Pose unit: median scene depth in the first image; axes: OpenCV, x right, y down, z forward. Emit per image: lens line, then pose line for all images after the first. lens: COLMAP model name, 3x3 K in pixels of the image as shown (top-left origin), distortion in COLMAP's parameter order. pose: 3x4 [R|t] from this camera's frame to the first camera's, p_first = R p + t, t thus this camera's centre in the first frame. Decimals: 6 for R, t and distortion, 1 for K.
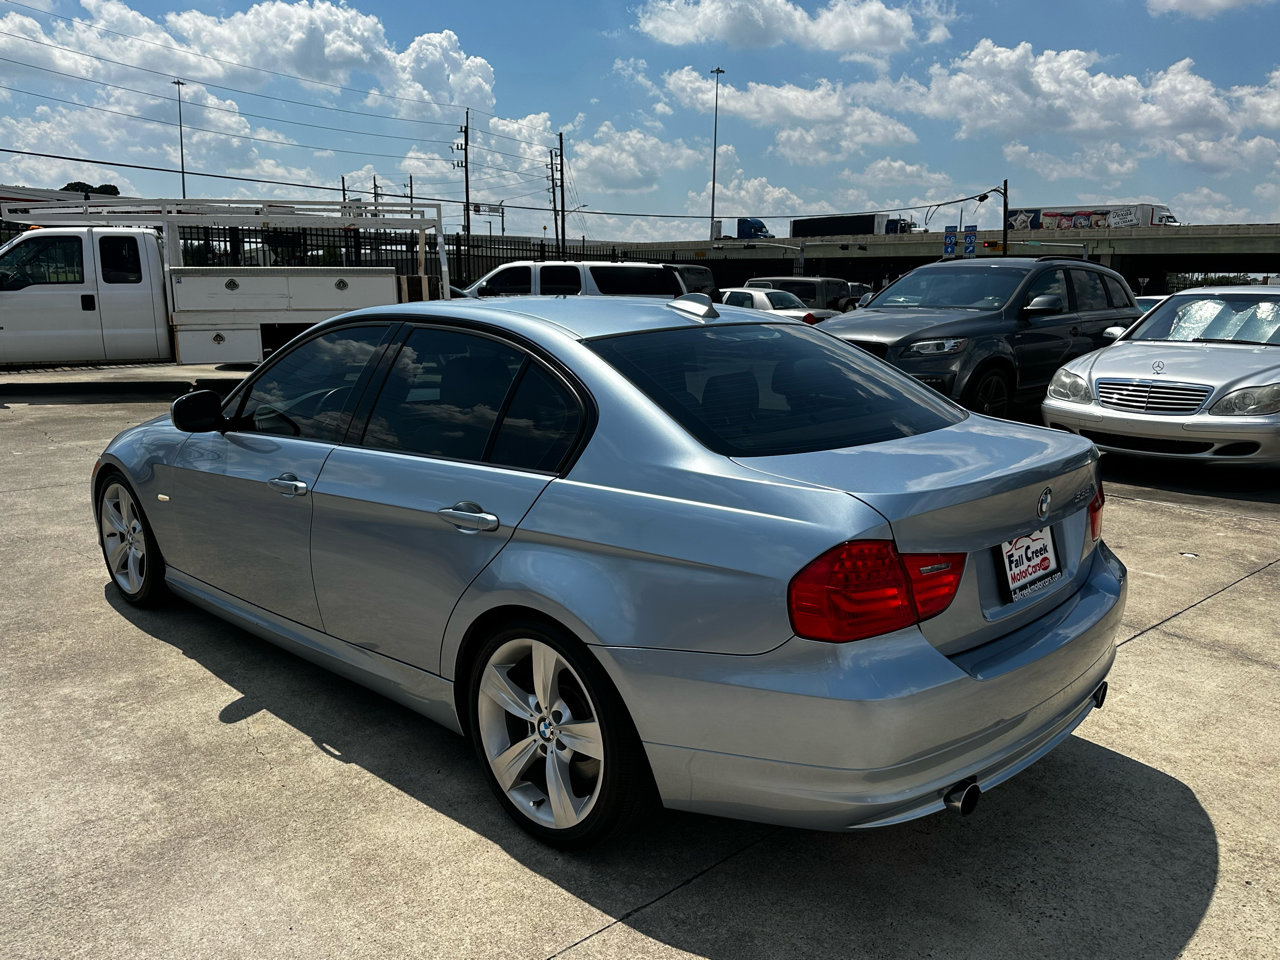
lens RADIAL K [[1023.7, 0, 640.4], [0, 1023.7, 487.3], [0, 0, 1]] dist [0.071787, -0.102370]
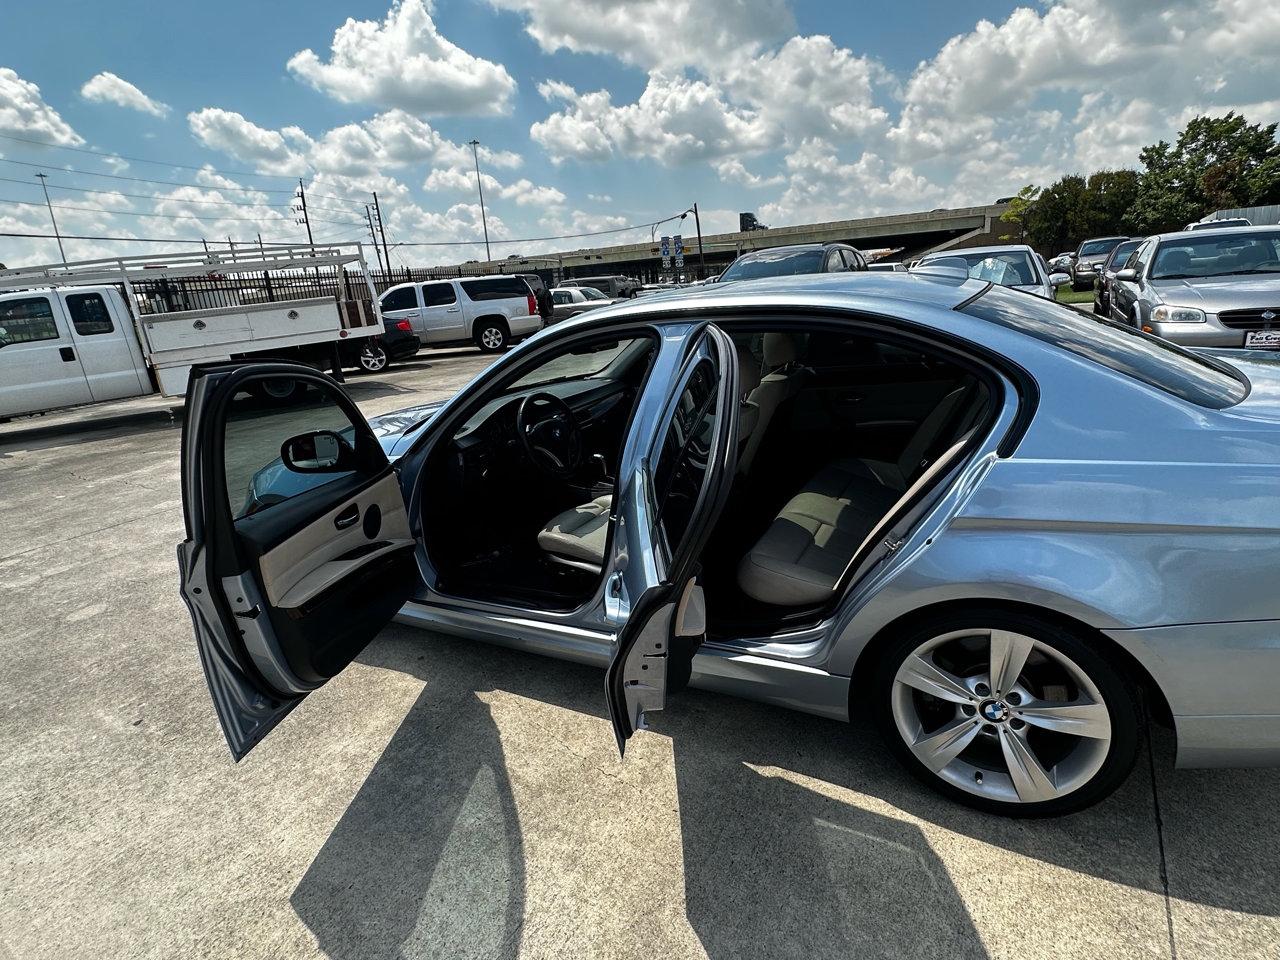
lens RADIAL K [[682.4, 0, 635.2], [0, 682.4, 477.9], [0, 0, 1]] dist [-0.007197, 0.001085]
pose [[0.958881, -0.163586, 0.231921, -0.077494], [0.145192, 0.984890, 0.094396, -0.014084], [-0.243859, -0.056842, 0.968144, 0.066332]]
